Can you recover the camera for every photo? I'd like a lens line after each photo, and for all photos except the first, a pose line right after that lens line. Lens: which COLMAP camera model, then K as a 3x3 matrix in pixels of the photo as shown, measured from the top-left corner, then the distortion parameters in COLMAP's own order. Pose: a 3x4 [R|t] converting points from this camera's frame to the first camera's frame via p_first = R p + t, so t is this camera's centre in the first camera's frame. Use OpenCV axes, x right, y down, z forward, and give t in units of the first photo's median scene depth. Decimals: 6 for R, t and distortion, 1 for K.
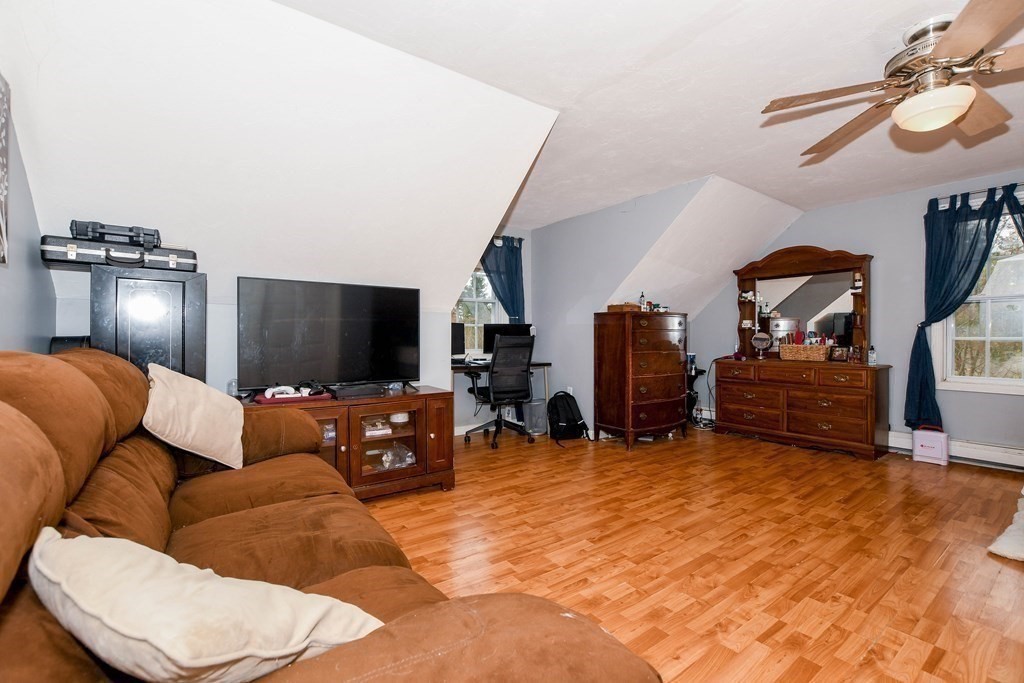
lens RADIAL K [[452.2, 0, 517.9], [0, 452.2, 342.3], [0, 0, 1]] dist [-0.028483, 0.003033]
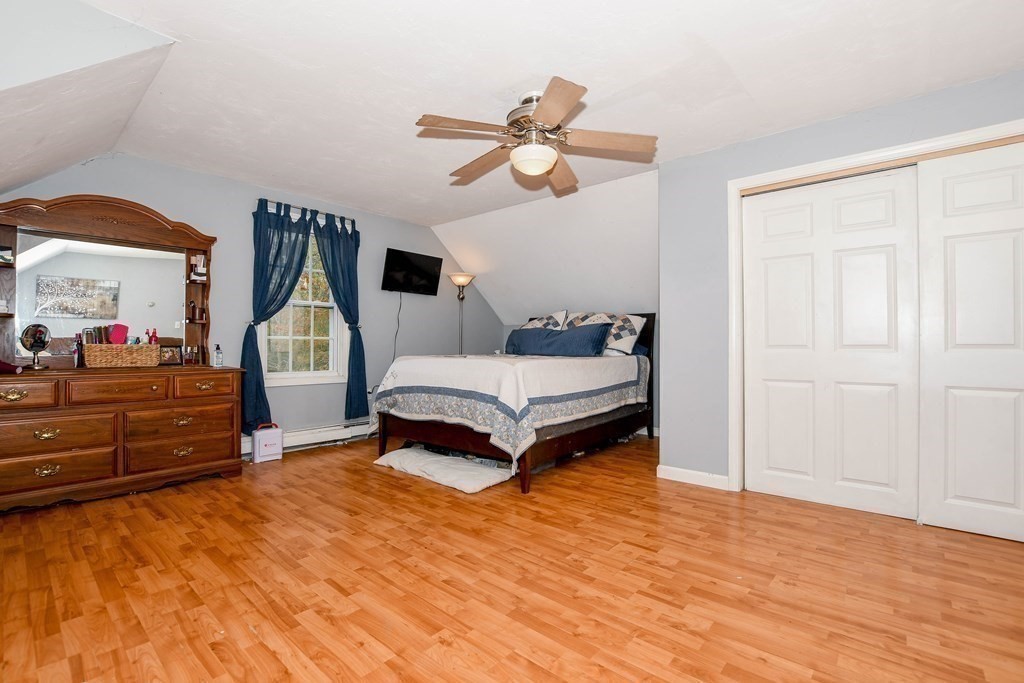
lens RADIAL K [[452.2, 0, 507.8], [0, 452.2, 349.5], [0, 0, 1]] dist [-0.028483, 0.003033]
pose [[-0.202601, -0.010713, 0.979203, -0.248129], [0.003178, 0.999928, 0.011597, 0.012597], [-0.979256, 0.005461, -0.202553, 0.927446]]
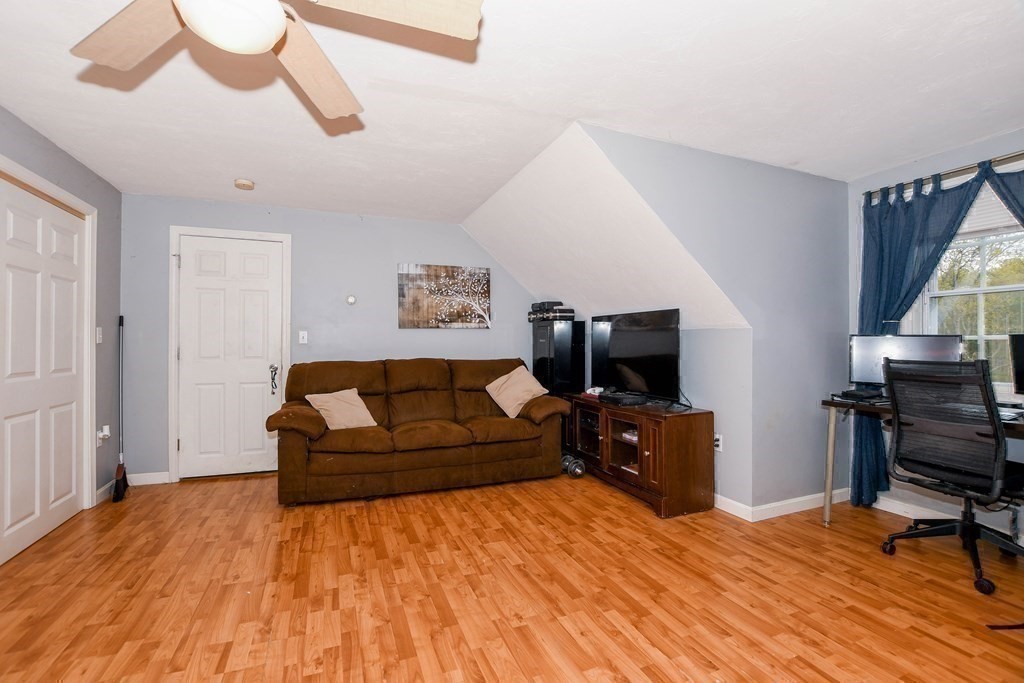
lens RADIAL K [[452.2, 0, 507.8], [0, 452.2, 340.5], [0, 0, 1]] dist [-0.028483, 0.003033]
pose [[-0.264344, -0.008392, -0.964392, 0.986434], [-0.006600, 0.999954, -0.006893, -0.049967], [0.964406, 0.004543, -0.264387, 1.060562]]
